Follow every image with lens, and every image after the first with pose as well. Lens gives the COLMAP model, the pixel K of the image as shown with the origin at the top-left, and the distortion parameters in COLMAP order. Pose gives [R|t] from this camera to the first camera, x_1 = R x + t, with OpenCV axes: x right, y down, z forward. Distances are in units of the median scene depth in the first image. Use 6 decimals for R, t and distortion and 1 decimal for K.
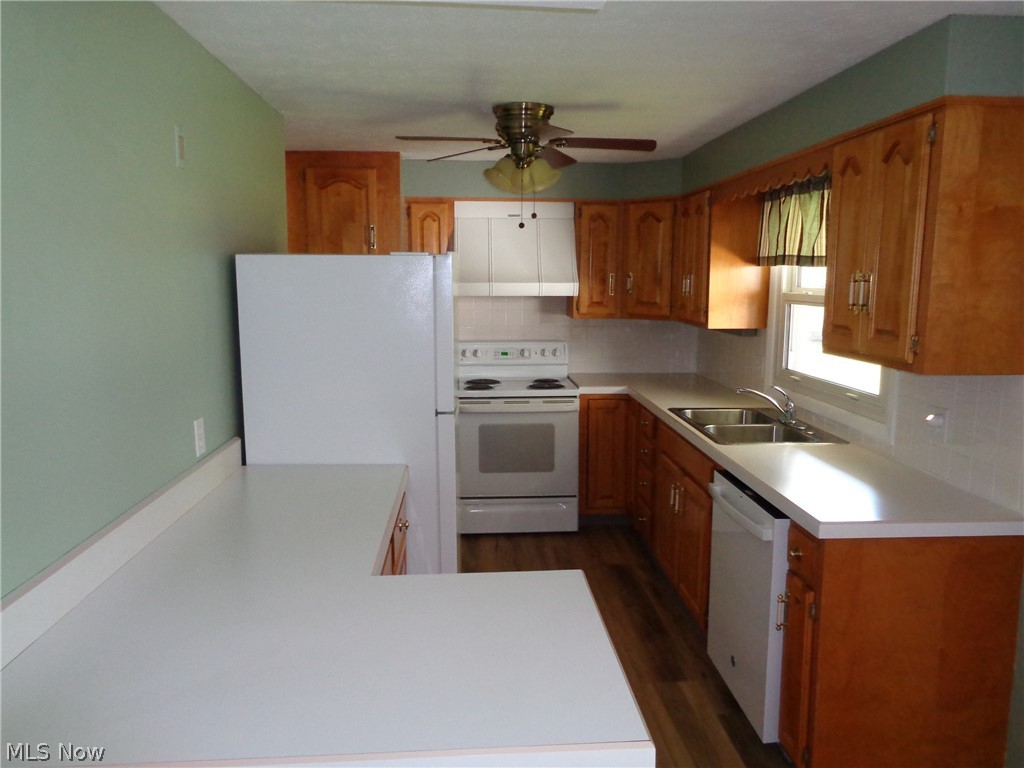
lens RADIAL K [[745.4, 0, 512.0], [0, 745.4, 384.0], [0, 0, 1]] dist [0.000409, -0.000473]
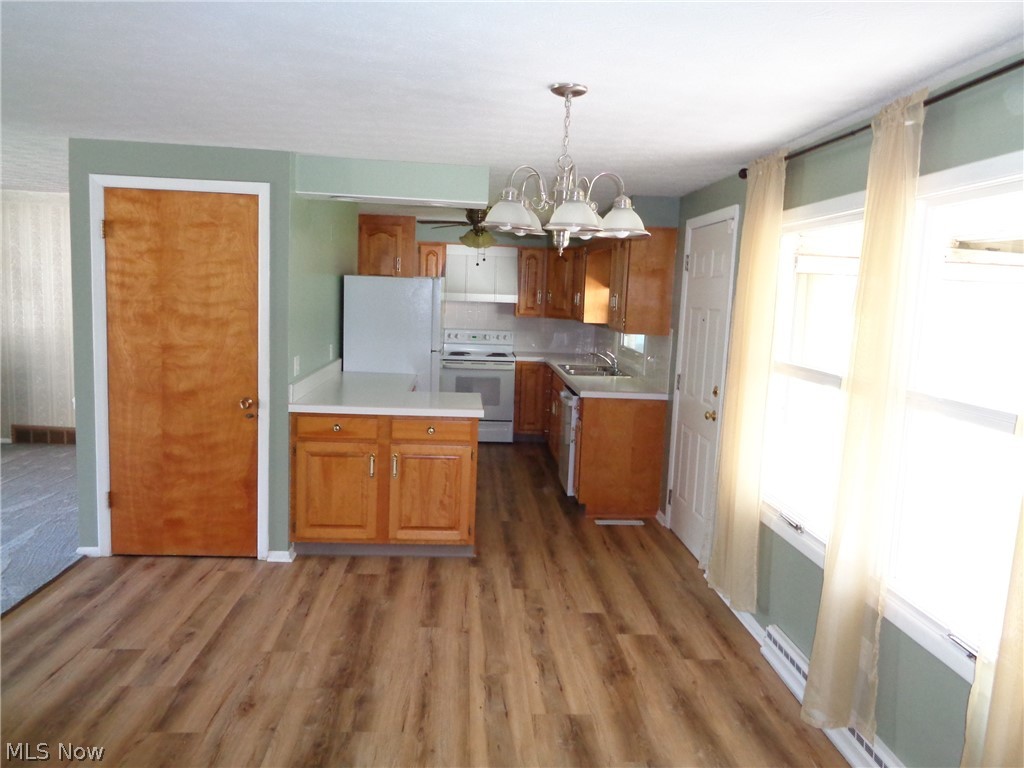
lens RADIAL K [[762.7, 0, 512.0], [0, 762.7, 384.0], [0, 0, 1]] dist [-0.003093, -0.000731]
pose [[0.999386, 0.034997, 0.001450, 0.080486], [-0.034953, 0.999105, -0.023829, 0.107730], [-0.002283, 0.023764, 0.999715, -0.729898]]
